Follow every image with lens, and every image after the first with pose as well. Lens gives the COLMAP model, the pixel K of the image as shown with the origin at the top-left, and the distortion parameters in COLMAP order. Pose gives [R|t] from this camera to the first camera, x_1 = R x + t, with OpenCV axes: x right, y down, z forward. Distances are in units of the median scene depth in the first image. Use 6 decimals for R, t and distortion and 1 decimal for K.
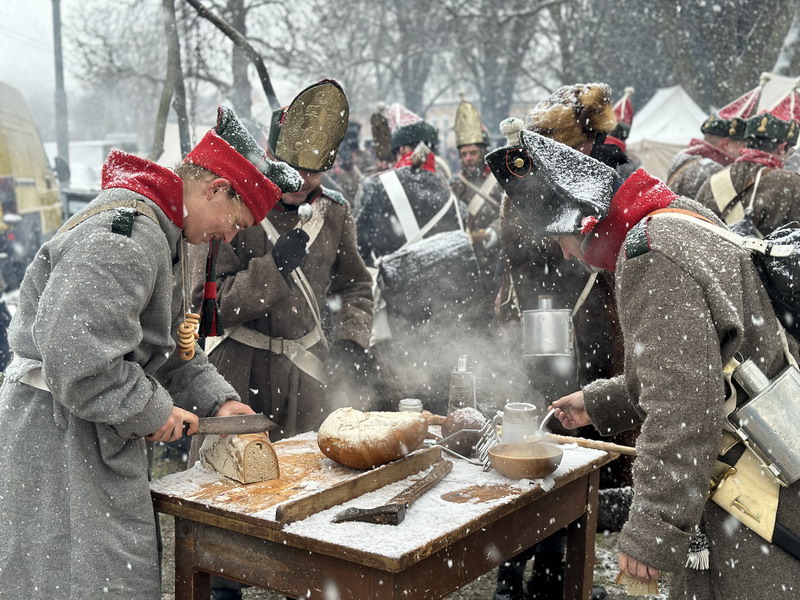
lens RADIAL K [[1111.5, 0, 403.1], [0, 1111.5, 299.4], [0, 0, 1]] dist [0.102437, 0.000000]
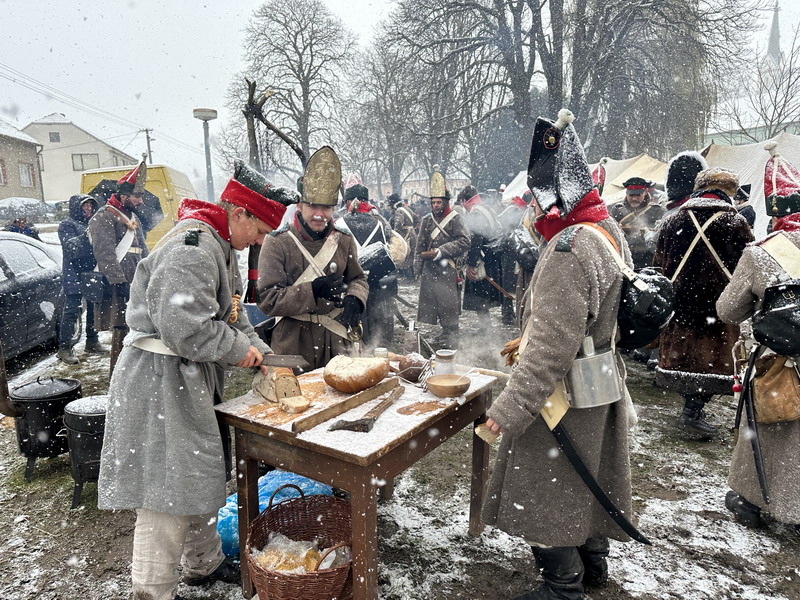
lens RADIAL K [[556.9, 0, 393.3], [0, 556.9, 299.8], [0, 0, 1]] dist [0.095938, 0.000930]
pose [[0.999890, -0.014714, 0.001720, 0.028928], [0.014644, 0.999275, 0.035131, -0.014812], [-0.002236, -0.035102, 0.999381, 0.176259]]
